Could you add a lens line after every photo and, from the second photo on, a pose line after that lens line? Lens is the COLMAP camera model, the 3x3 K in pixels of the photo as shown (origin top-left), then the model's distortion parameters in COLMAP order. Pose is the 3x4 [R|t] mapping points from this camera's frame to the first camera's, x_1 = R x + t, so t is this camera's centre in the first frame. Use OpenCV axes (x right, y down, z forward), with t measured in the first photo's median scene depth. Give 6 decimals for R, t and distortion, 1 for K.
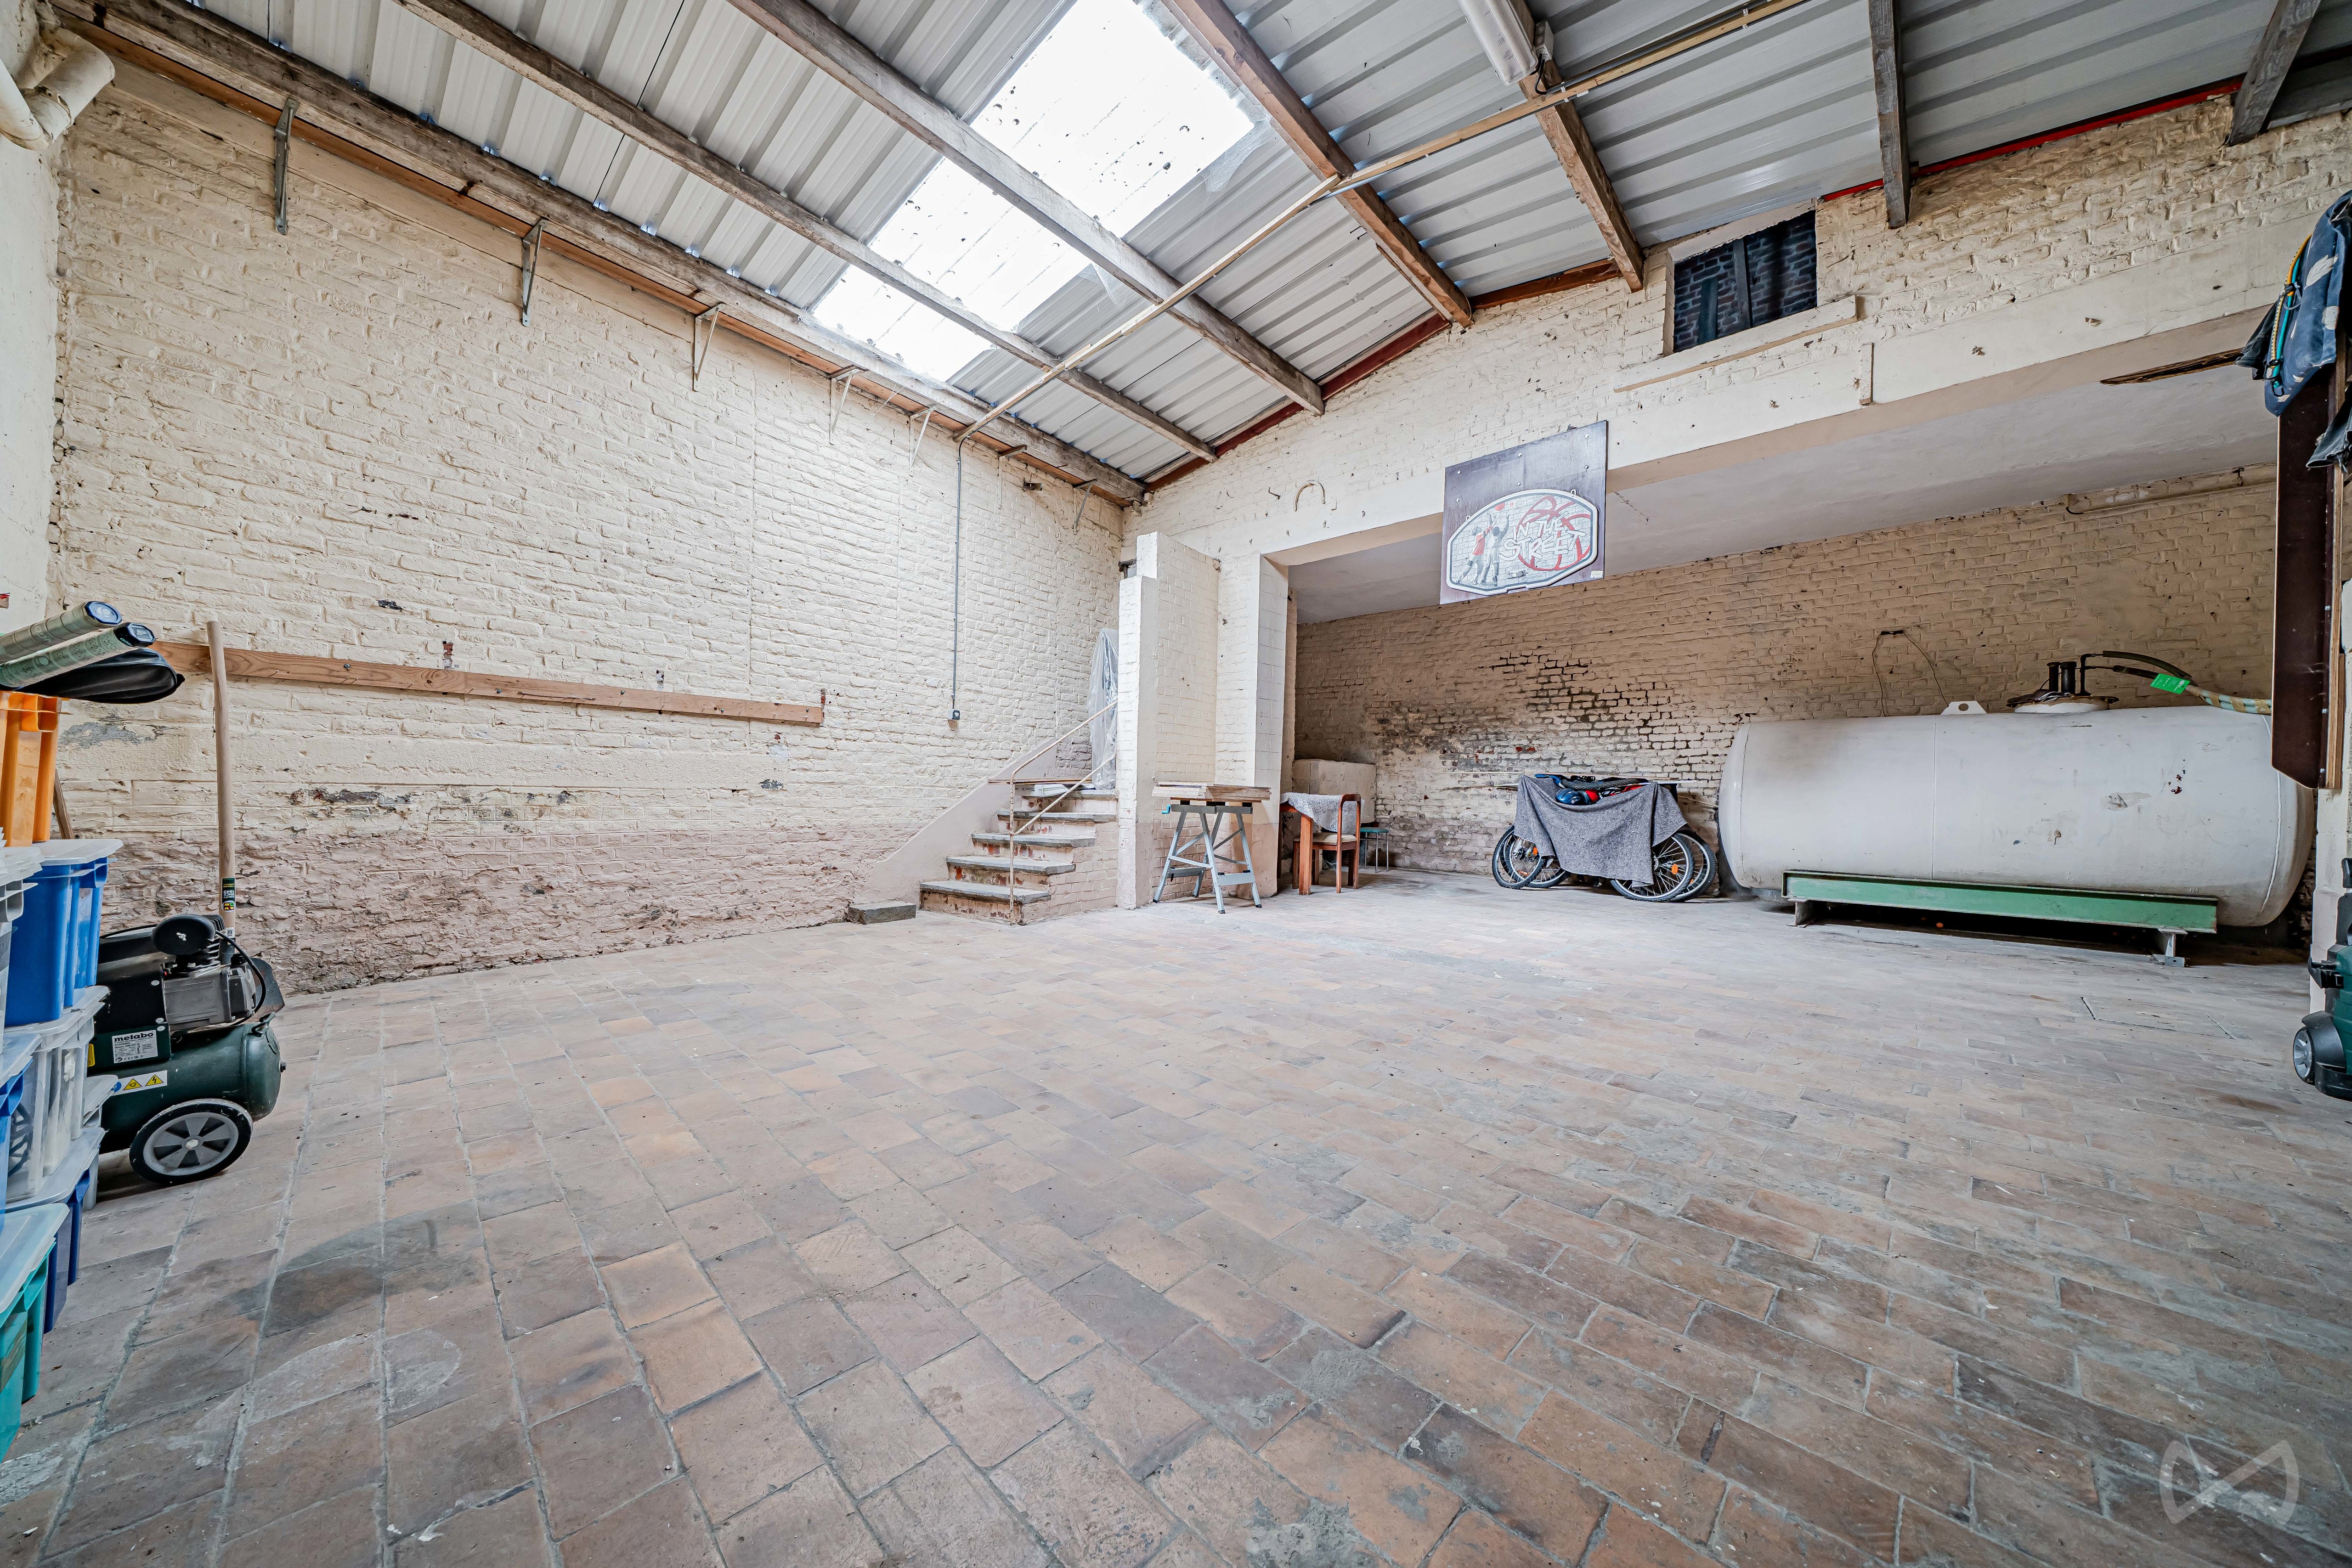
lens RADIAL K [[799.2, 0, 1173.4], [0, 799.2, 779.4], [0, 0, 1]] dist [-0.006040, 0.000316]
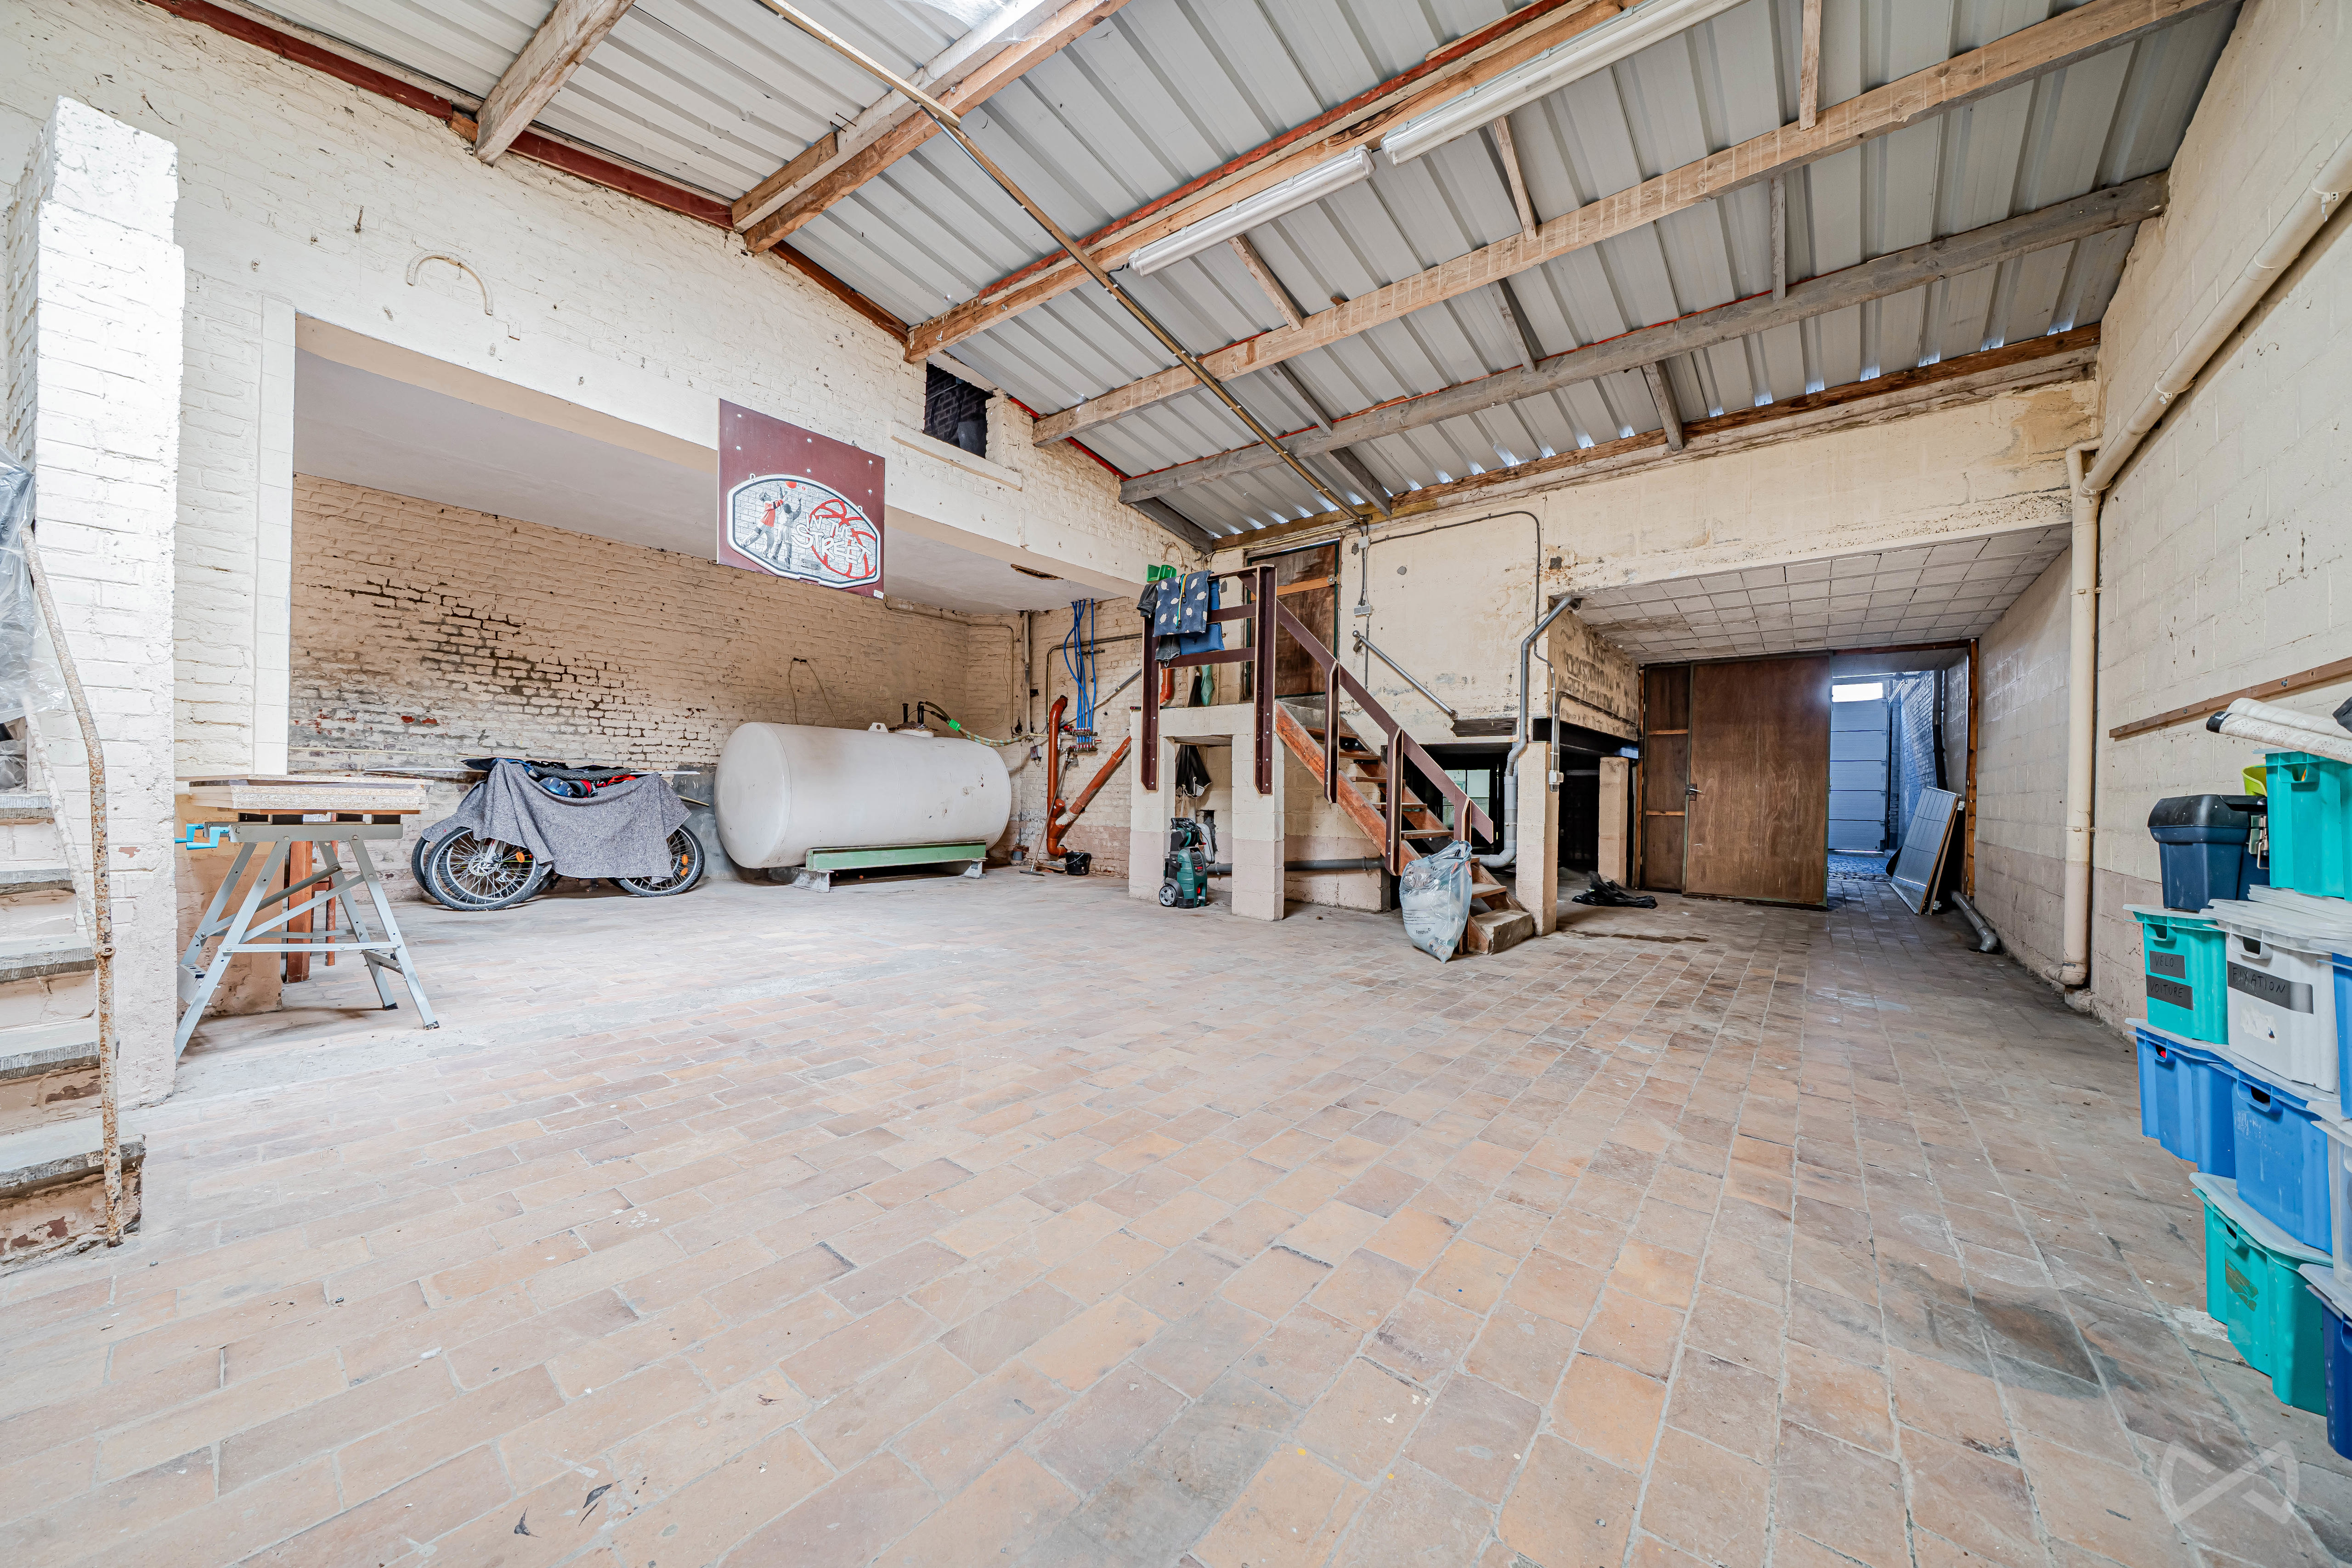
lens RADIAL K [[799.3, 0, 1171.0], [0, 799.3, 784.1], [0, 0, 1]] dist [-0.006040, 0.000316]
pose [[-0.107420, -0.010116, 0.994162, -0.595451], [-0.034949, 0.999369, 0.006392, -0.014197], [-0.993599, -0.034059, -0.107705, 0.681356]]
